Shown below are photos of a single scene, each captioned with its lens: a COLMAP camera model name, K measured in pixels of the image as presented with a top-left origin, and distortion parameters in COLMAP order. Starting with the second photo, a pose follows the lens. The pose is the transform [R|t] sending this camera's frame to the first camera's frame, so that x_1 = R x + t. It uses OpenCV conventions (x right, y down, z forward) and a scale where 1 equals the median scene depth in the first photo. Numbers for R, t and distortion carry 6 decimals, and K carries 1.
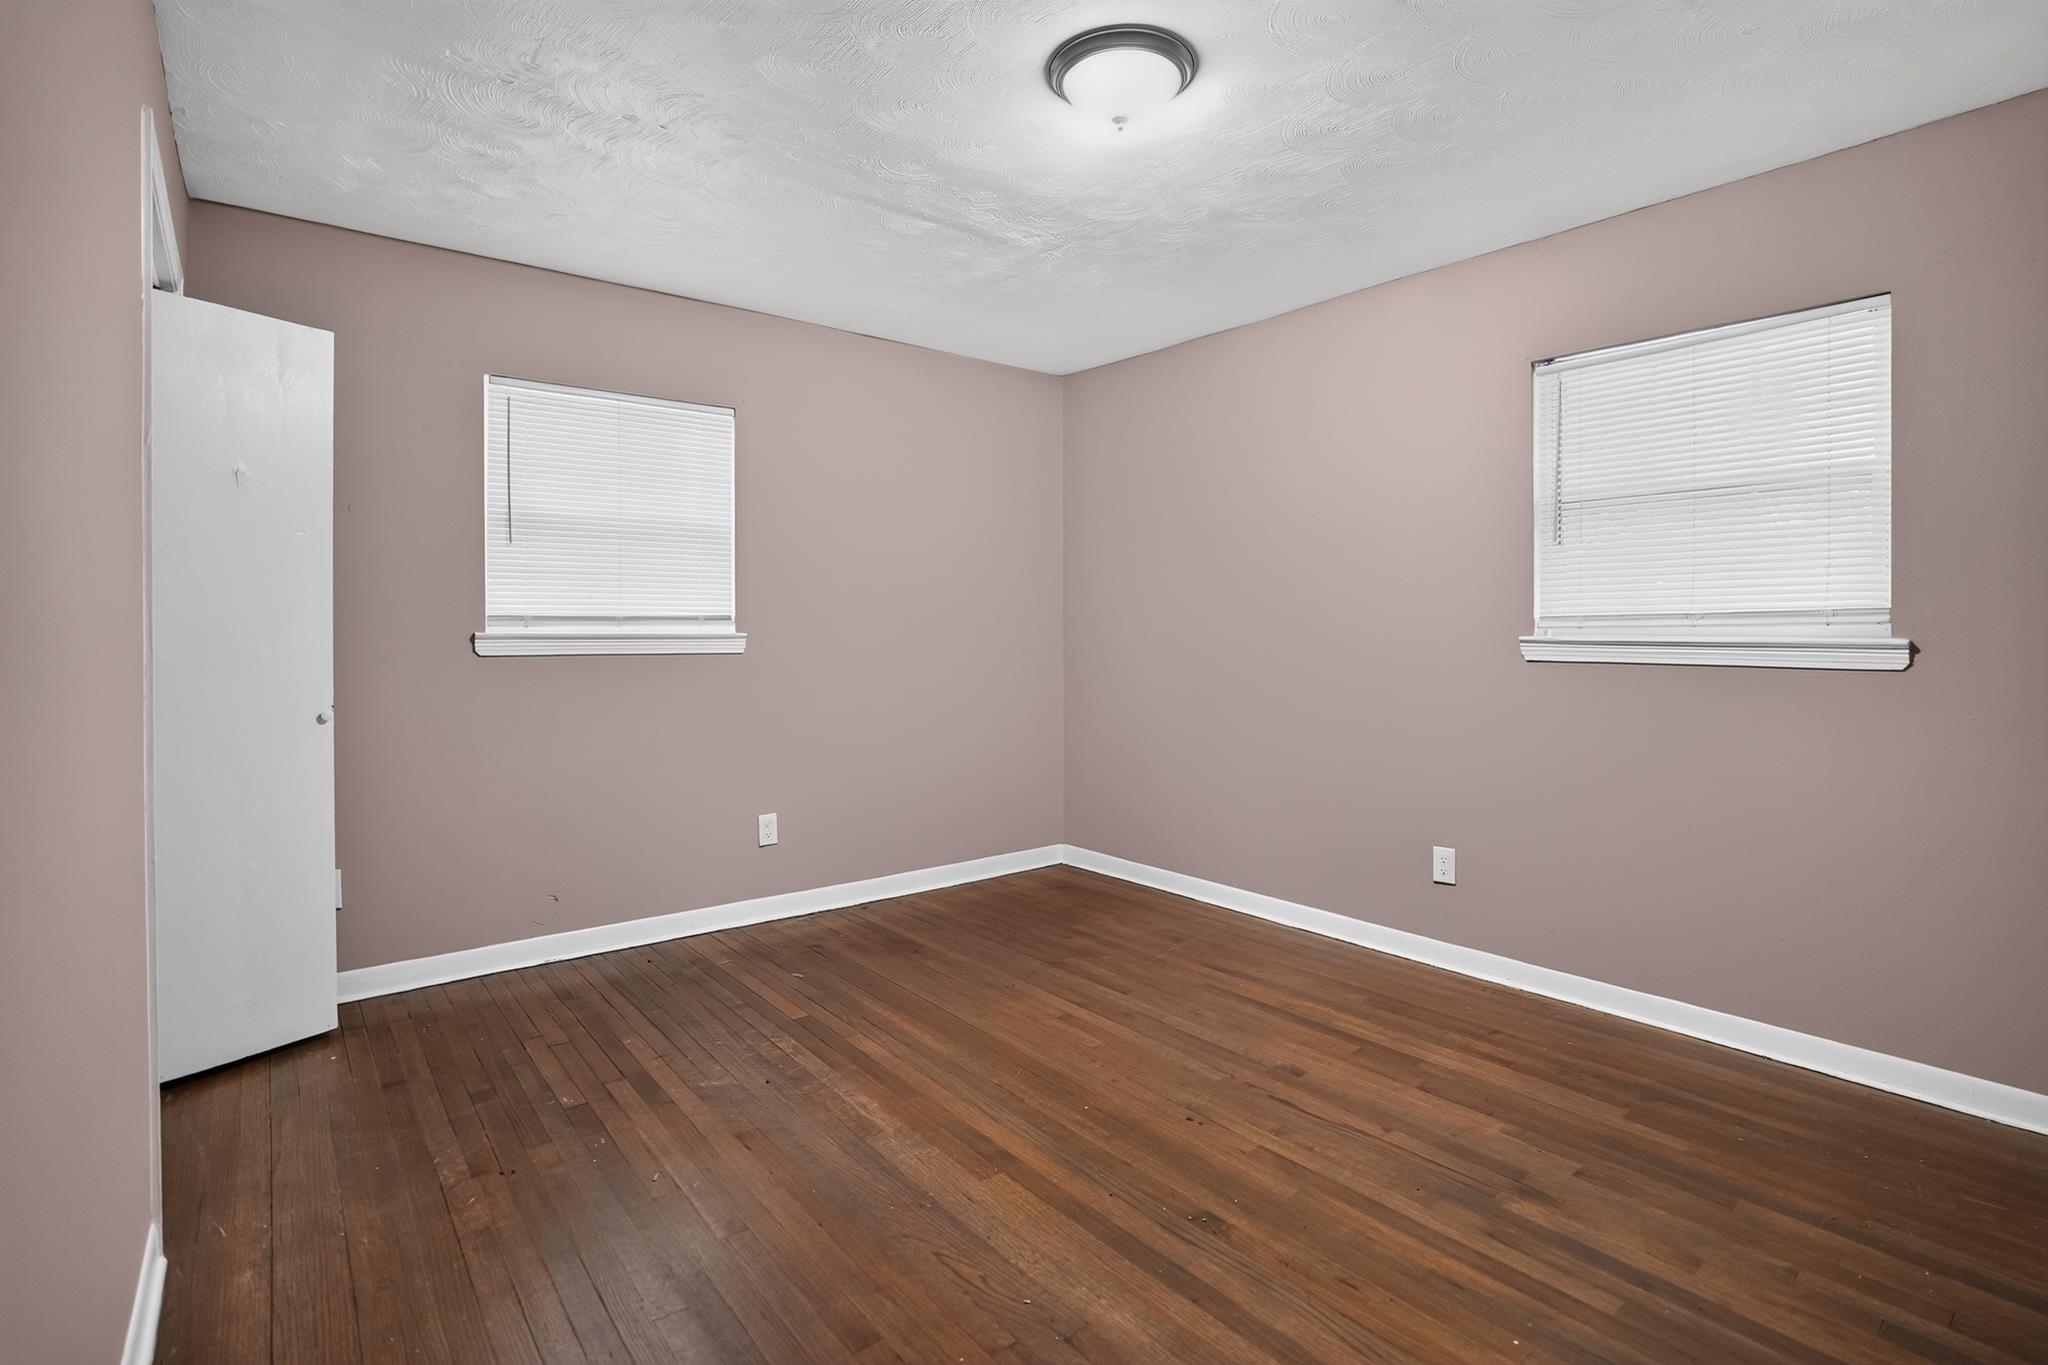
lens RADIAL K [[964.3, 0, 1002.9], [0, 964.3, 629.2], [0, 0, 1]] dist [-0.050554, 0.017751]
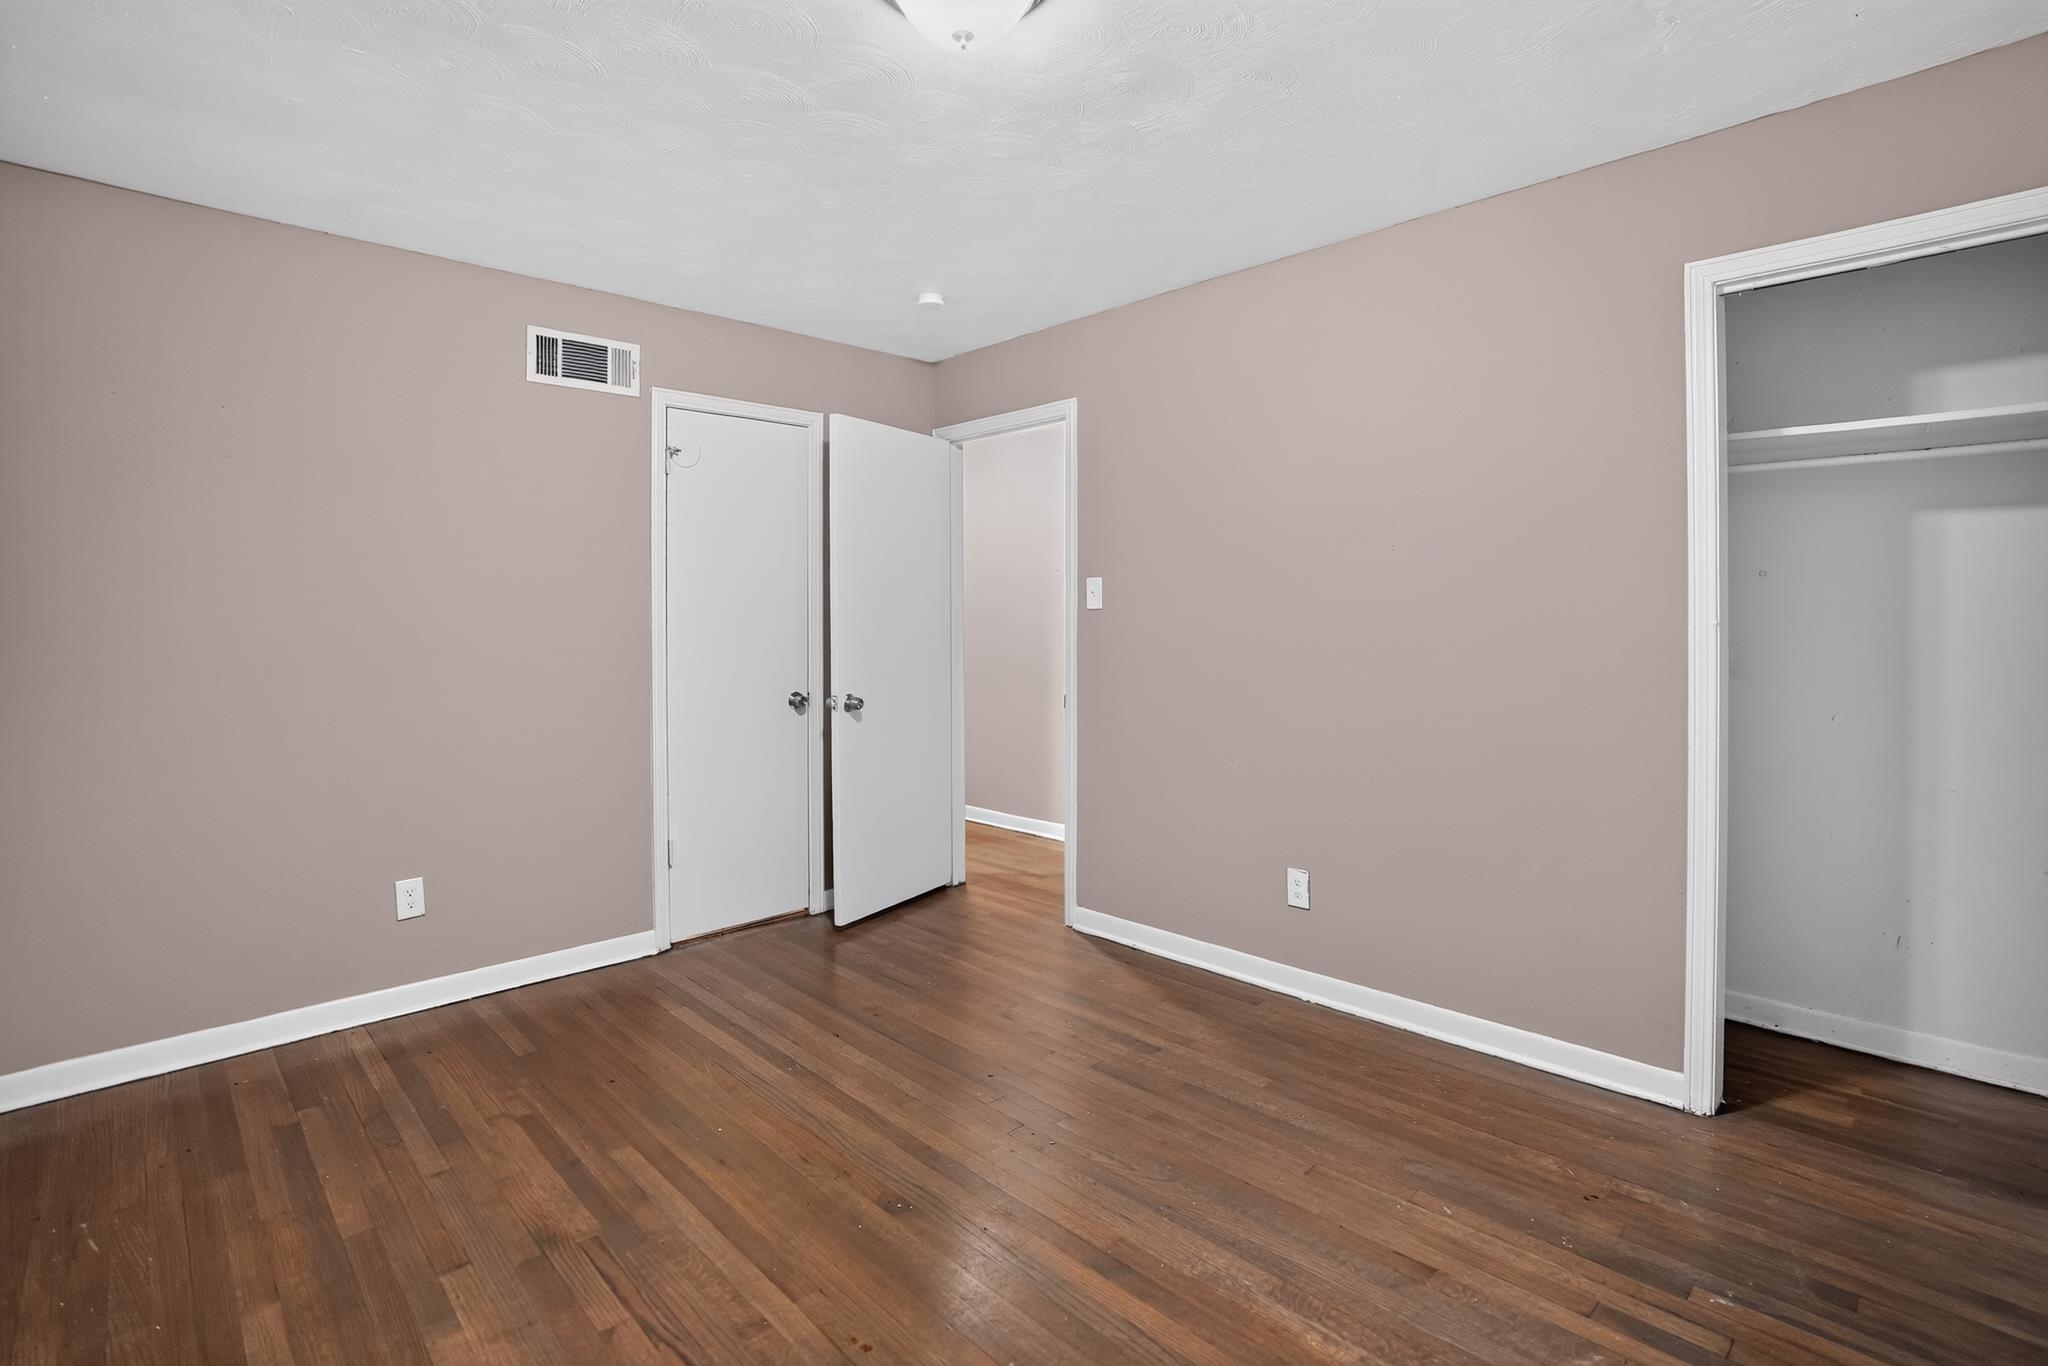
lens RADIAL K [[964.3, 0, 1002.9], [0, 964.3, 629.7], [0, 0, 1]] dist [-0.050554, 0.017751]
pose [[-0.995963, 0.006111, -0.089557, 0.176285], [0.005235, 0.999936, 0.010013, -0.034601], [0.089613, 0.009504, -0.995931, 1.943580]]
